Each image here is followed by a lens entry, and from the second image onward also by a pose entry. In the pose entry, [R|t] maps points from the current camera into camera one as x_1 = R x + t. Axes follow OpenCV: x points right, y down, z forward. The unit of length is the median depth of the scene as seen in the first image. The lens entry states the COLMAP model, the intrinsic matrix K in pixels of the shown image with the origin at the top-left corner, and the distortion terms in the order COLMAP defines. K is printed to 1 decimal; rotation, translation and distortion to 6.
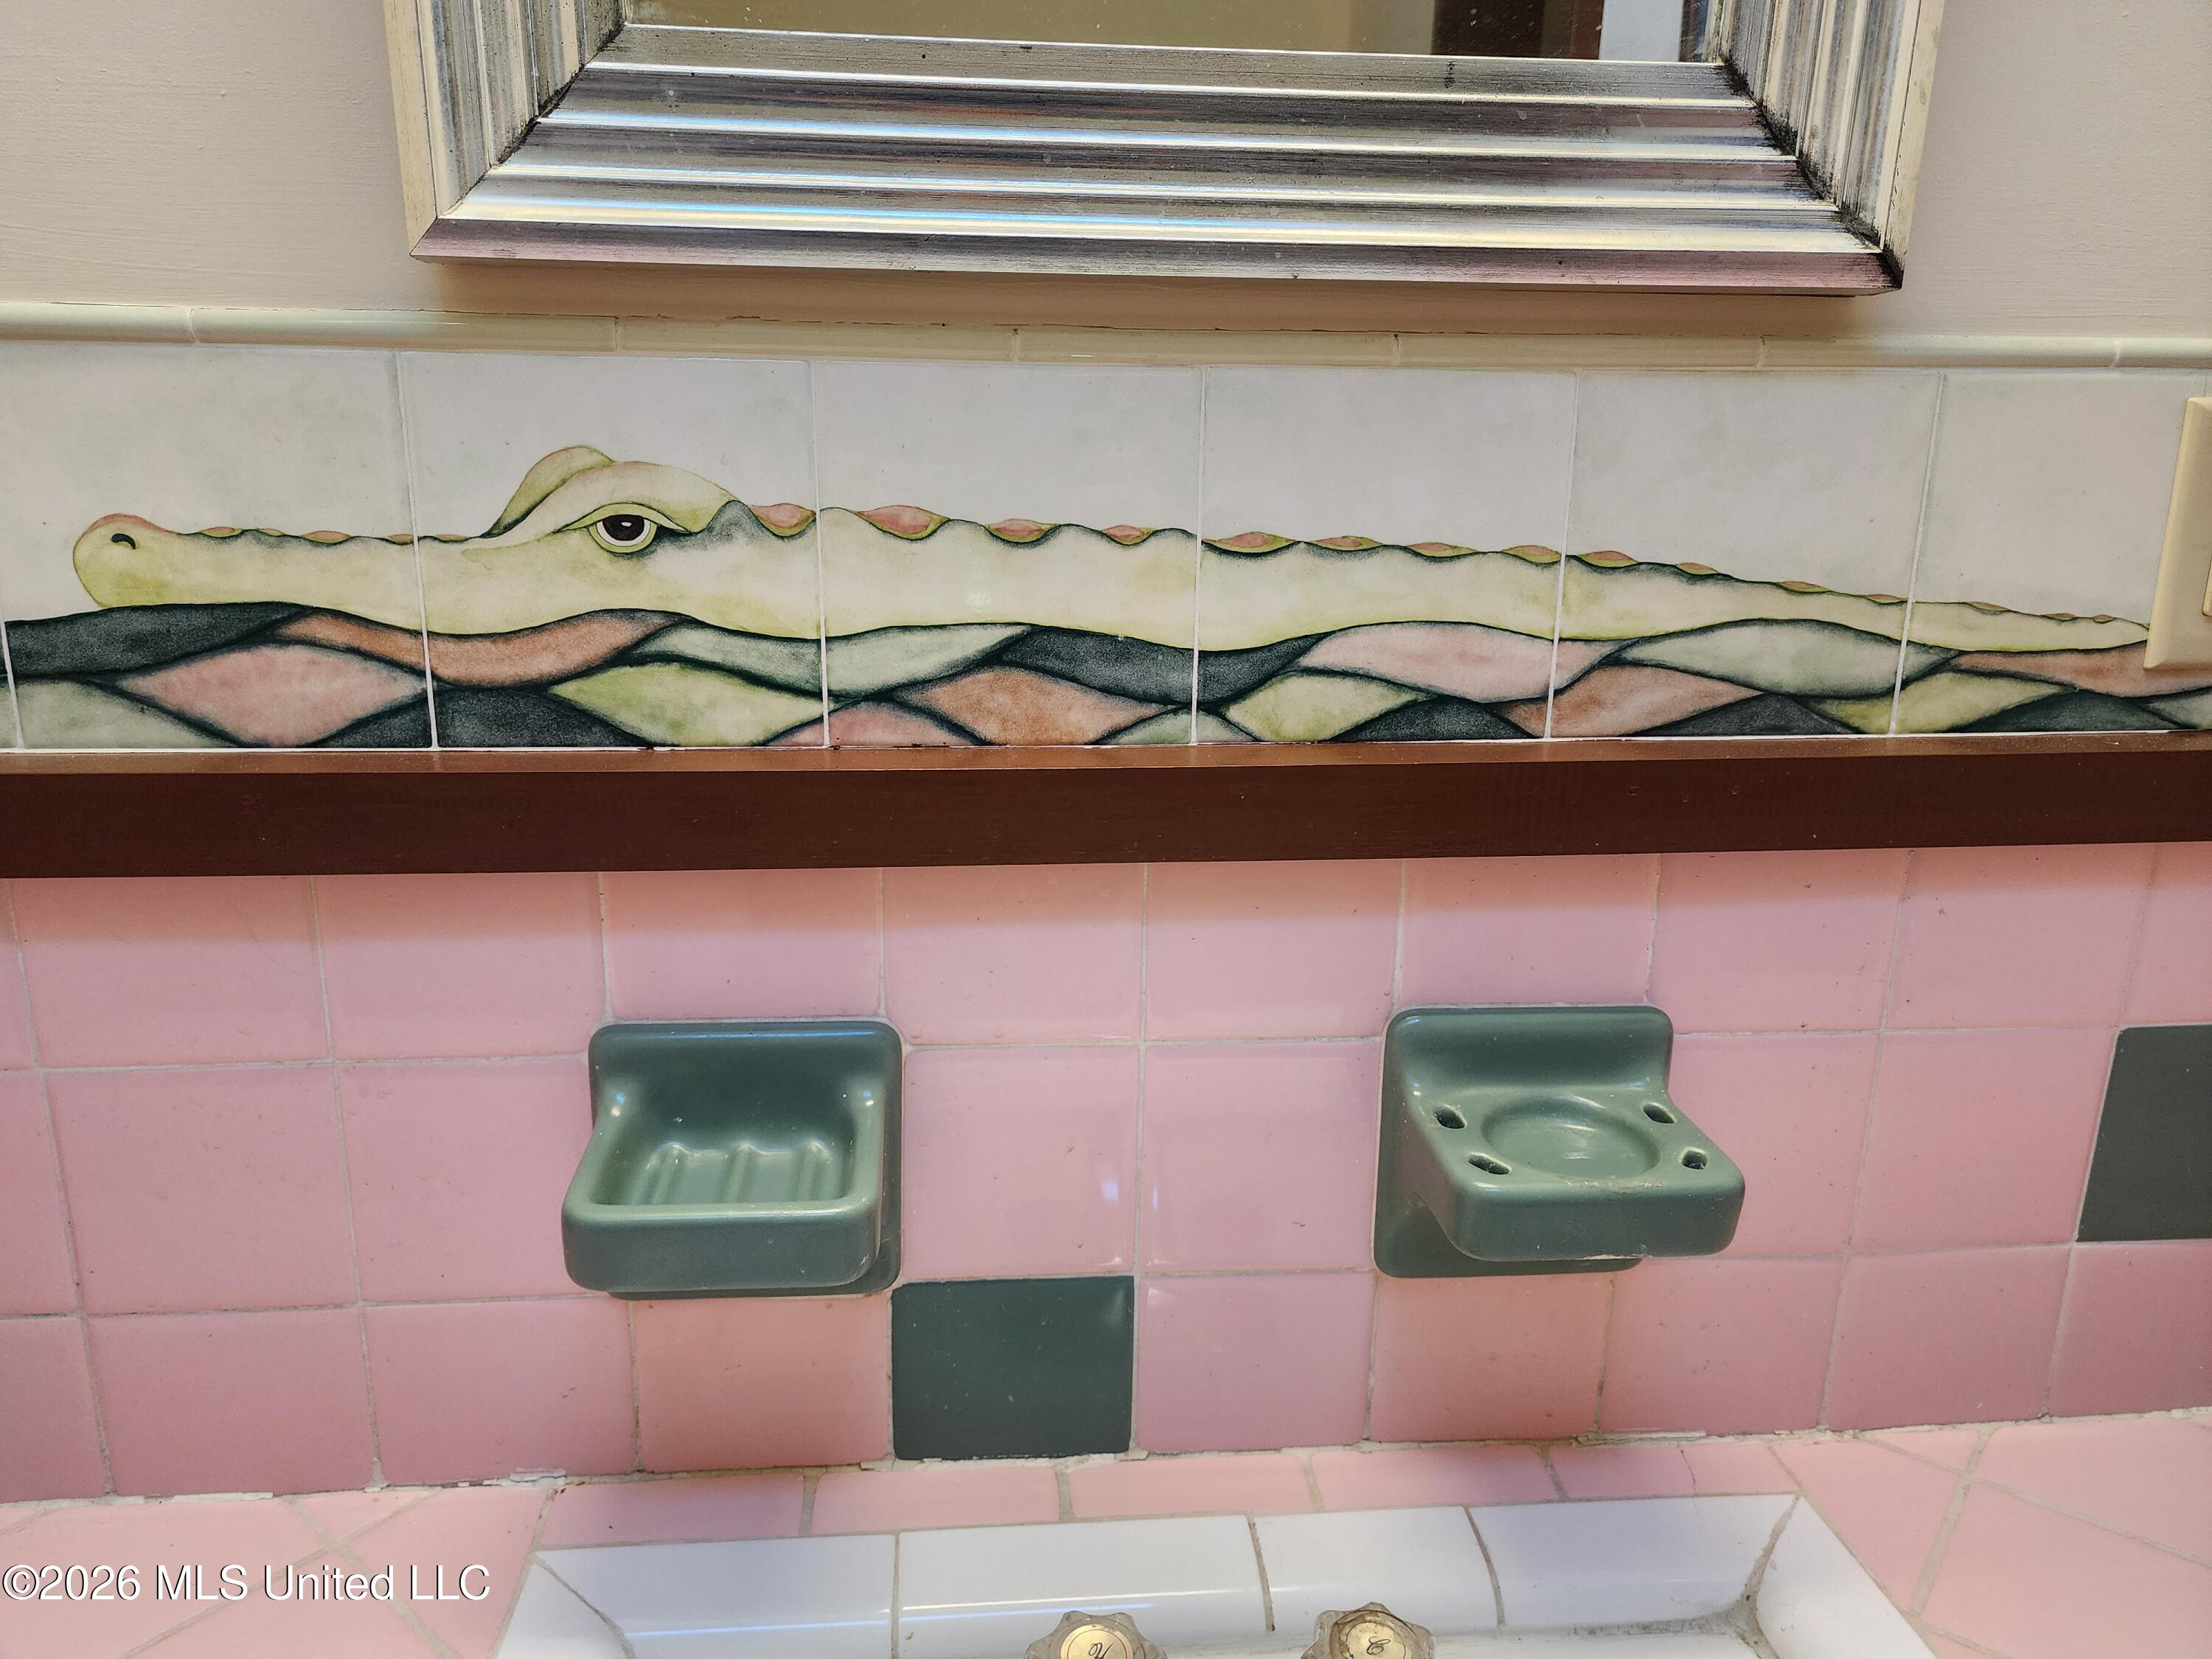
lens RADIAL K [[1463.1, 0, 1106.0], [0, 1463.1, 829.5], [0, 0, 1]] dist [0.036330, -0.033330]
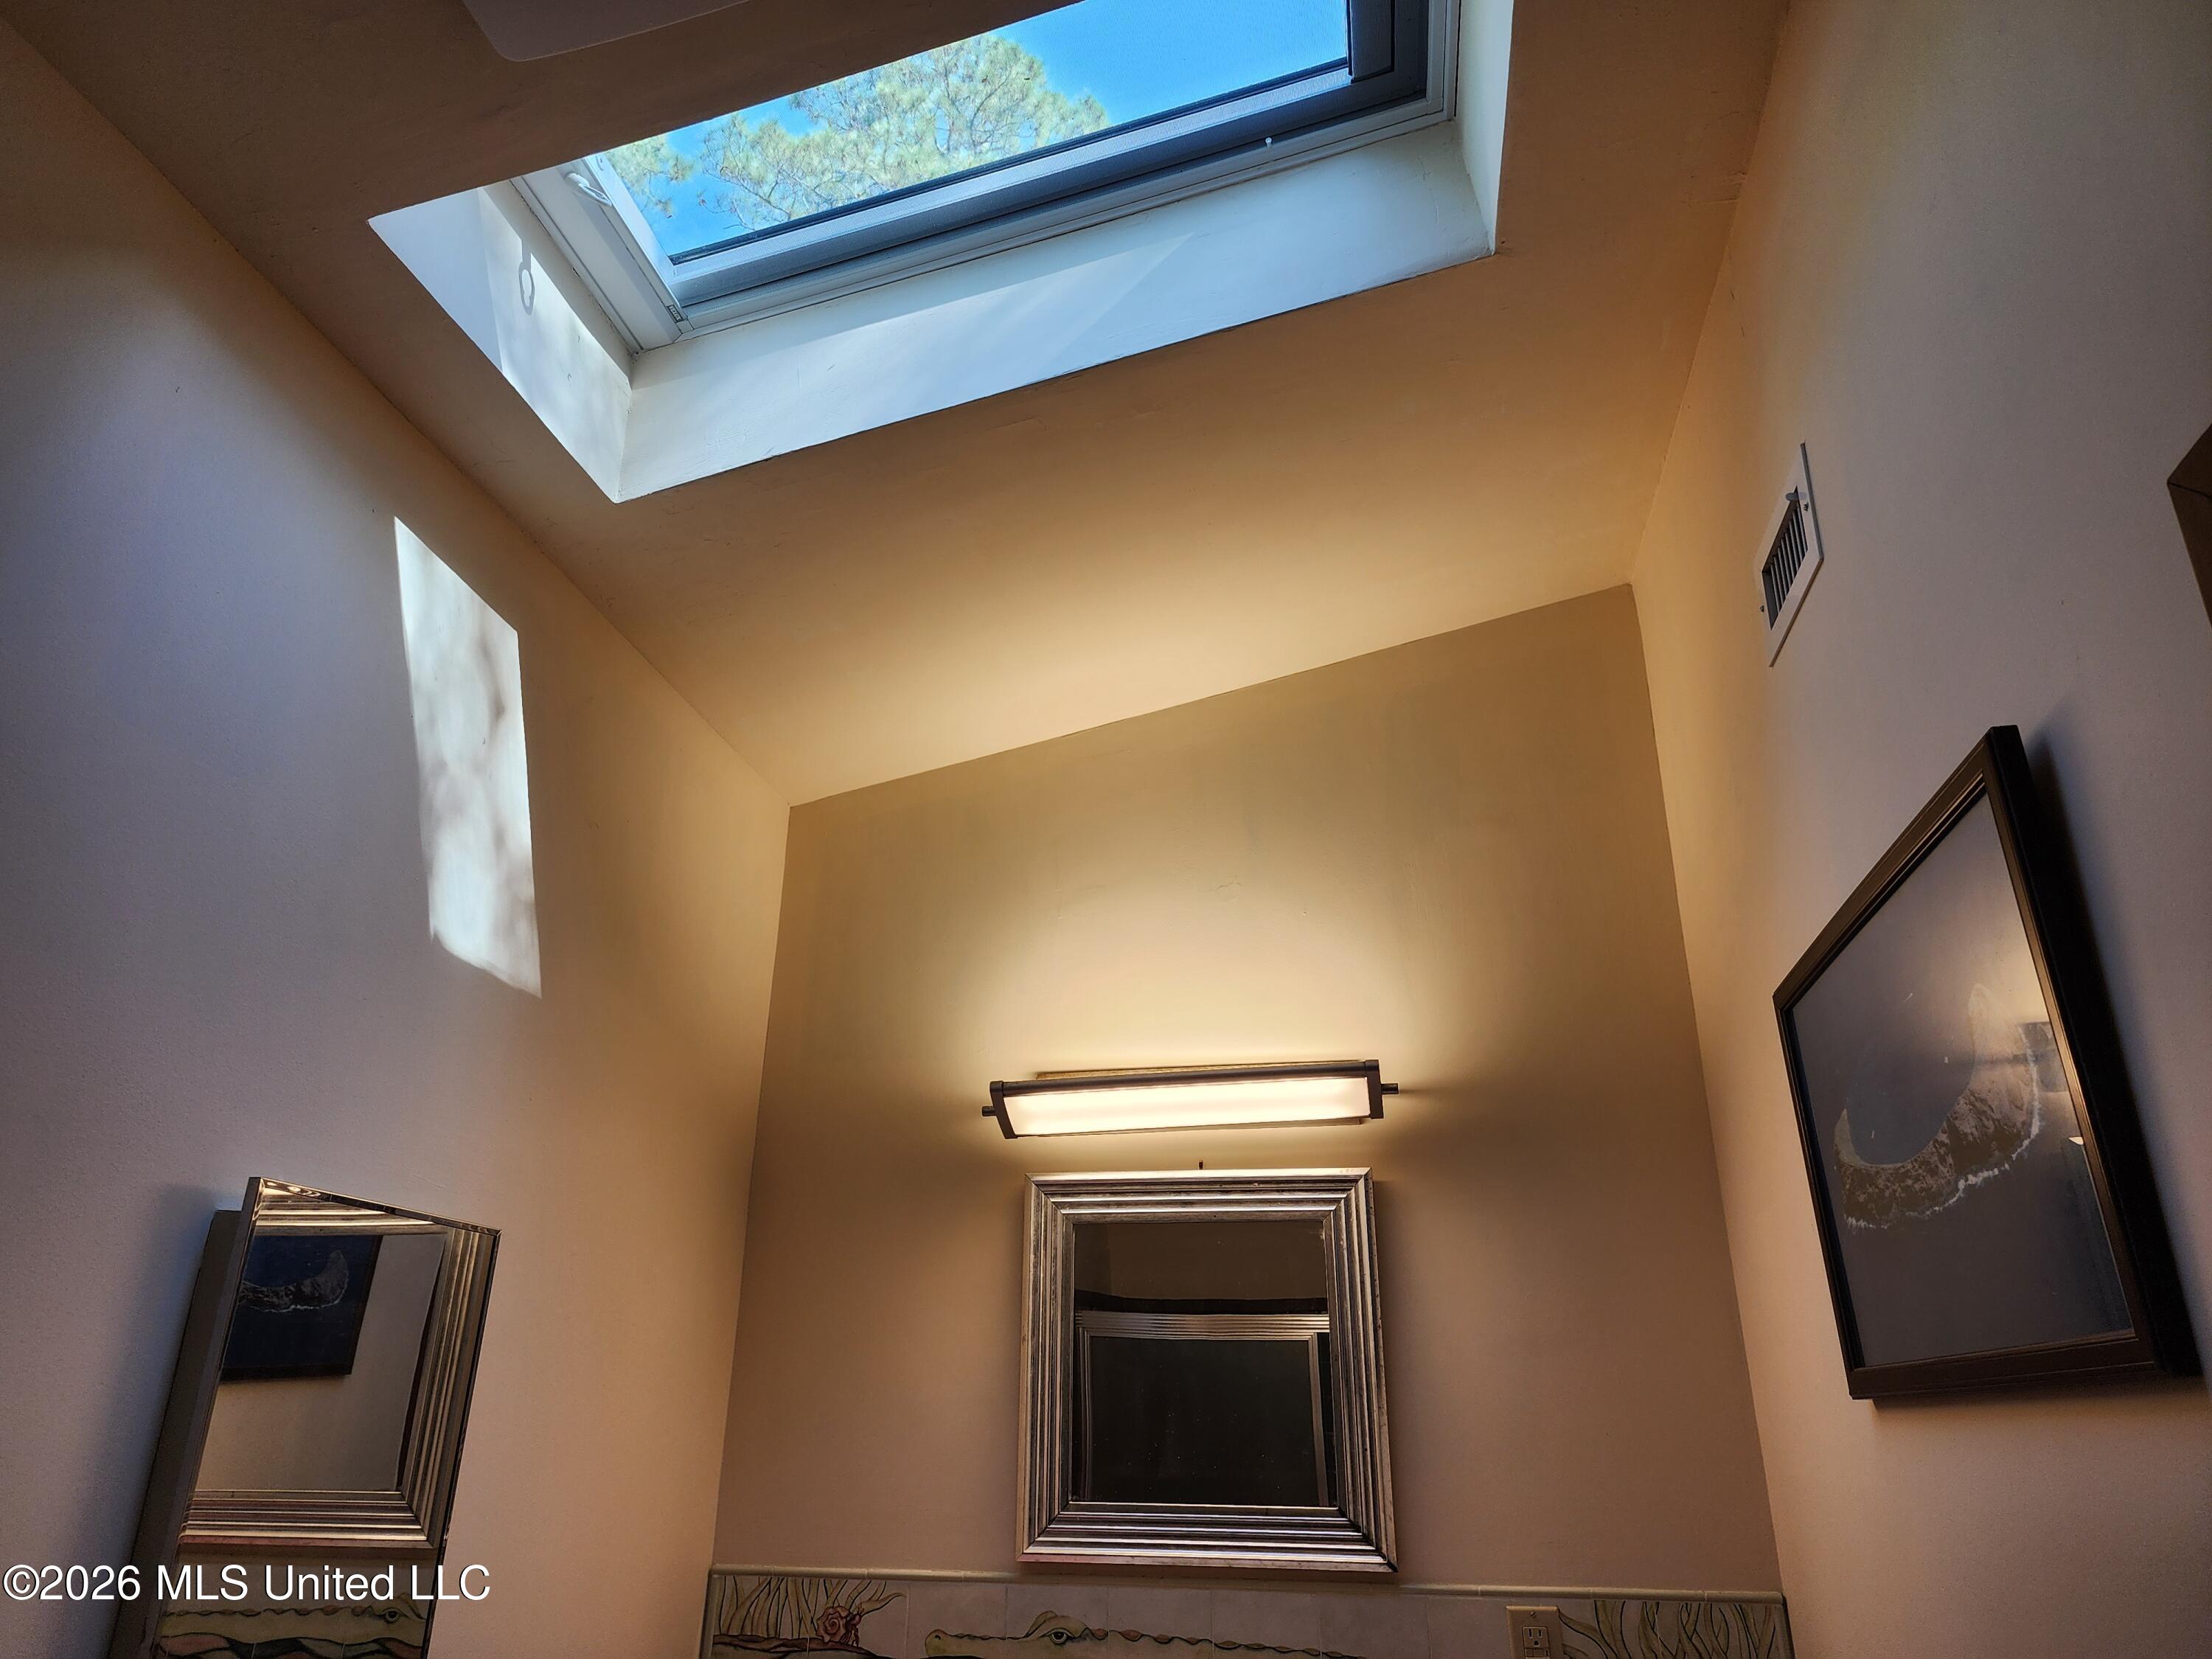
lens RADIAL K [[1477.5, 0, 1104.0], [0, 1477.5, 816.2], [0, 0, 1]] dist [0.083971, -0.072246]
pose [[0.956854, -0.115807, -0.266494, 1.023187], [-0.065140, 0.808310, -0.585143, 0.335260], [0.283174, 0.577256, 0.765891, -3.039658]]
